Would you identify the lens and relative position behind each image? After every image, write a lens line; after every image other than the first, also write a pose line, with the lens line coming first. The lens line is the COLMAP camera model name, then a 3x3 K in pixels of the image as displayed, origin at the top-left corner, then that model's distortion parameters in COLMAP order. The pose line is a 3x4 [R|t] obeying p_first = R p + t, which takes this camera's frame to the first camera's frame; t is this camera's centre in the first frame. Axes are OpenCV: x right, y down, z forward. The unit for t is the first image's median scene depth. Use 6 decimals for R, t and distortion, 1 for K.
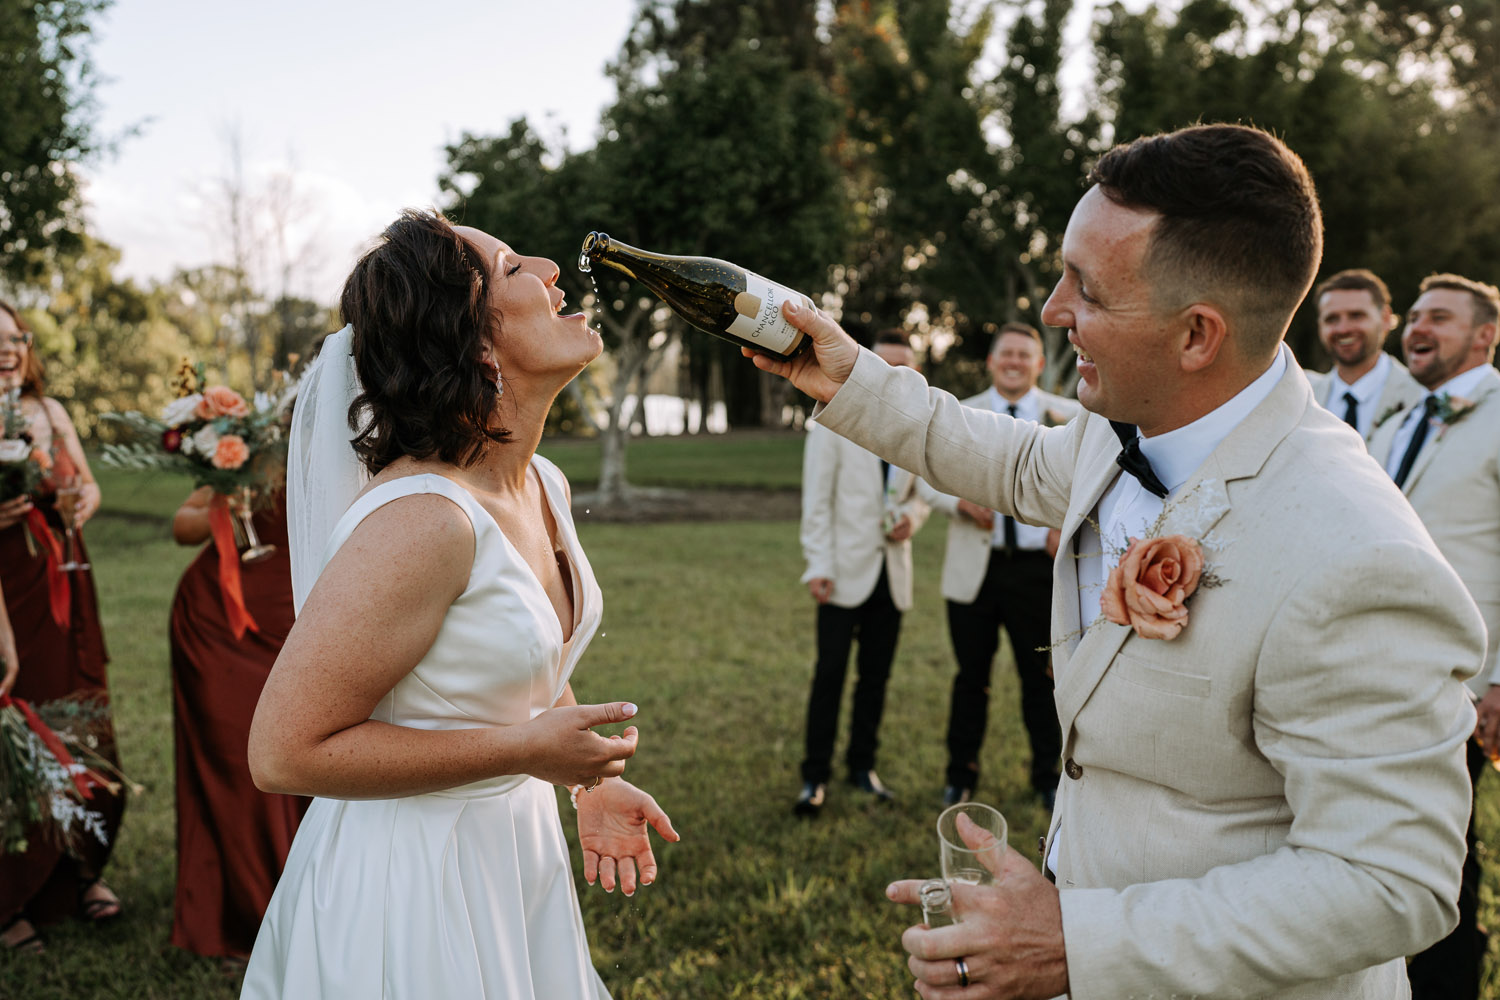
lens RADIAL K [[1458.3, 0, 749.4], [0, 1458.3, 500.4], [0, 0, 1]] dist [0.002775, 0.005633]
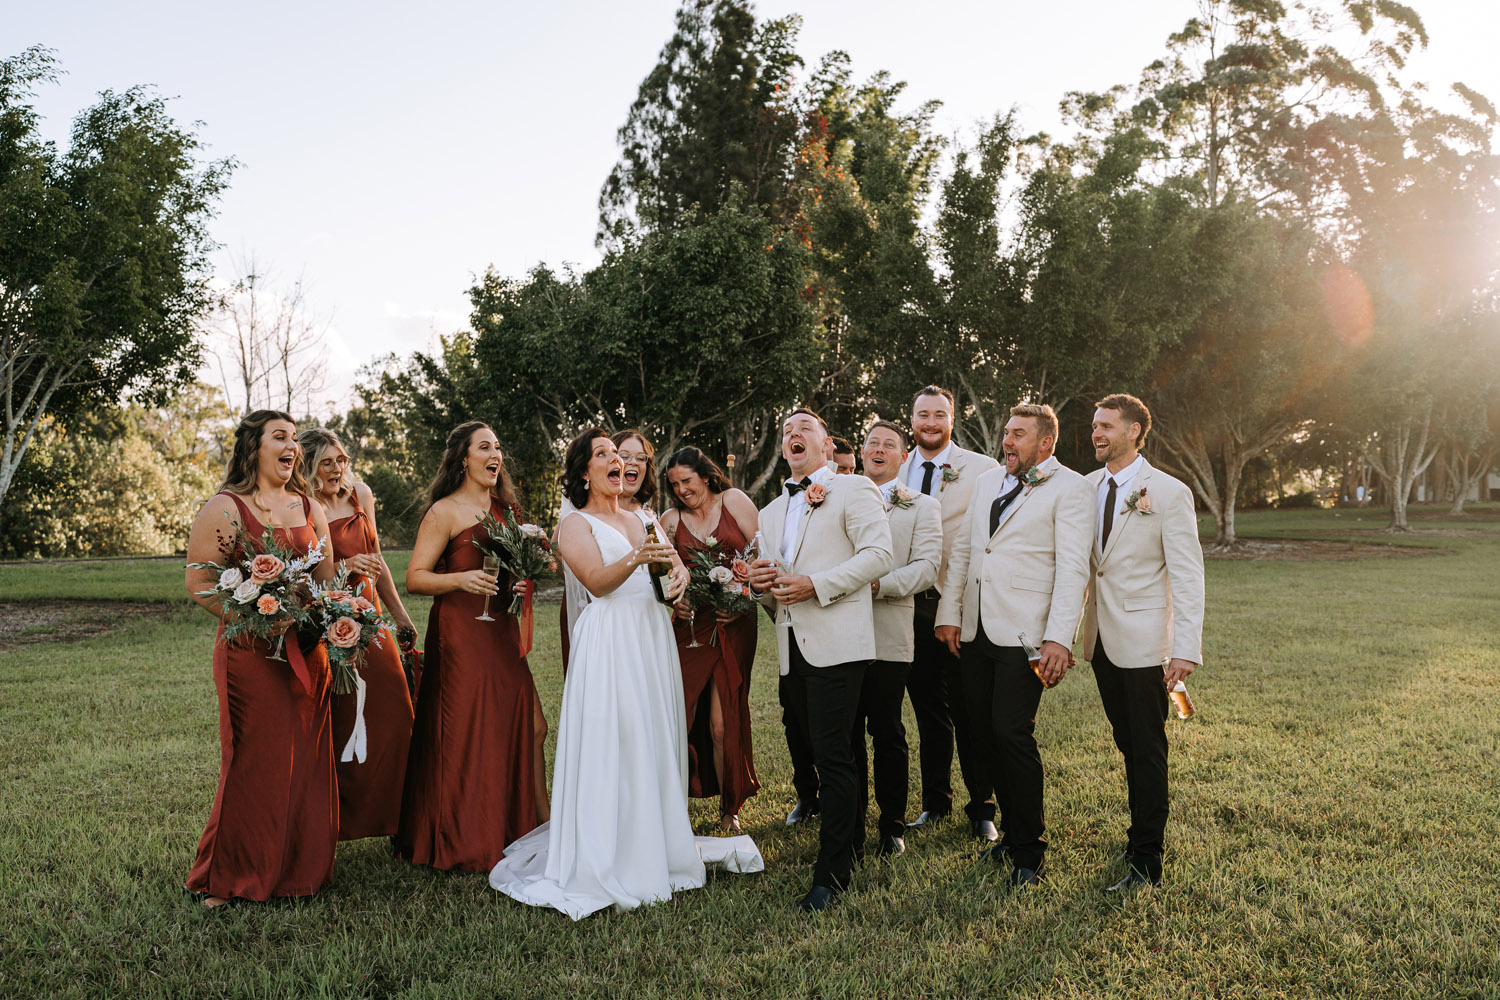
lens RADIAL K [[1436.4, 0, 757.0], [0, 1436.4, 494.5], [0, 0, 1]] dist [-0.036706, 0.133378]
pose [[0.999377, -0.010399, 0.033713, -0.024113], [0.012999, 0.996880, -0.077849, 0.015341], [-0.032798, 0.078239, 0.996395, -0.158253]]
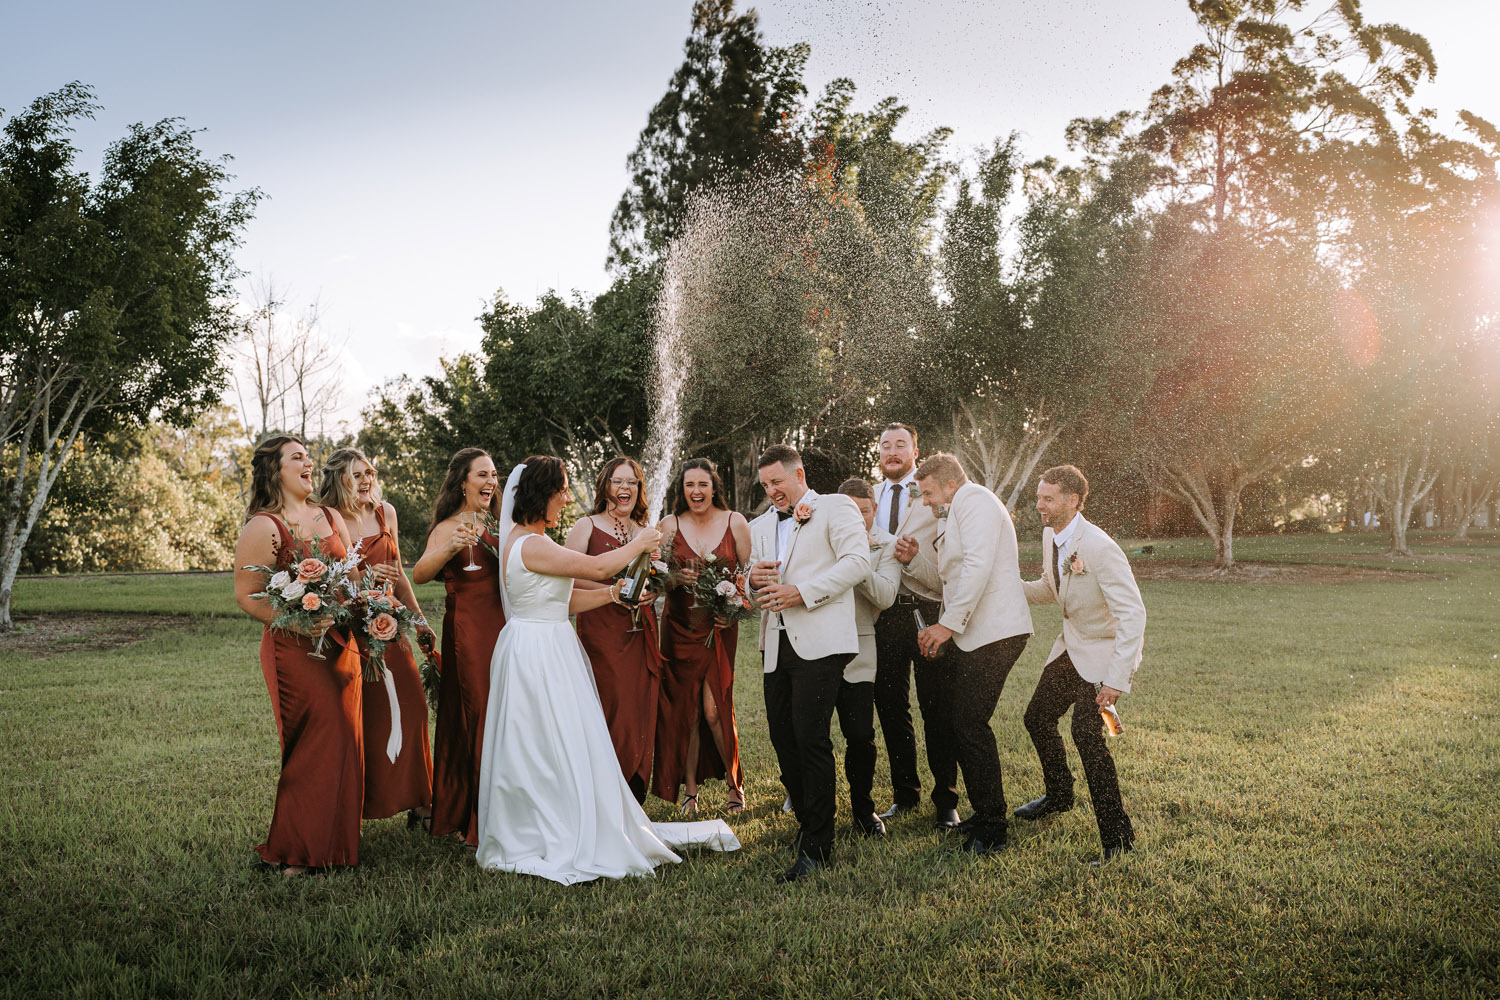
lens RADIAL K [[1434.8, 0, 745.6], [0, 1434.8, 504.0], [0, 0, 1]] dist [-0.040889, 0.101206]
pose [[0.999795, -0.004079, 0.019836, -0.019696], [0.005776, 0.996257, -0.086253, 0.018640], [-0.019410, 0.086350, 0.996076, -0.191358]]
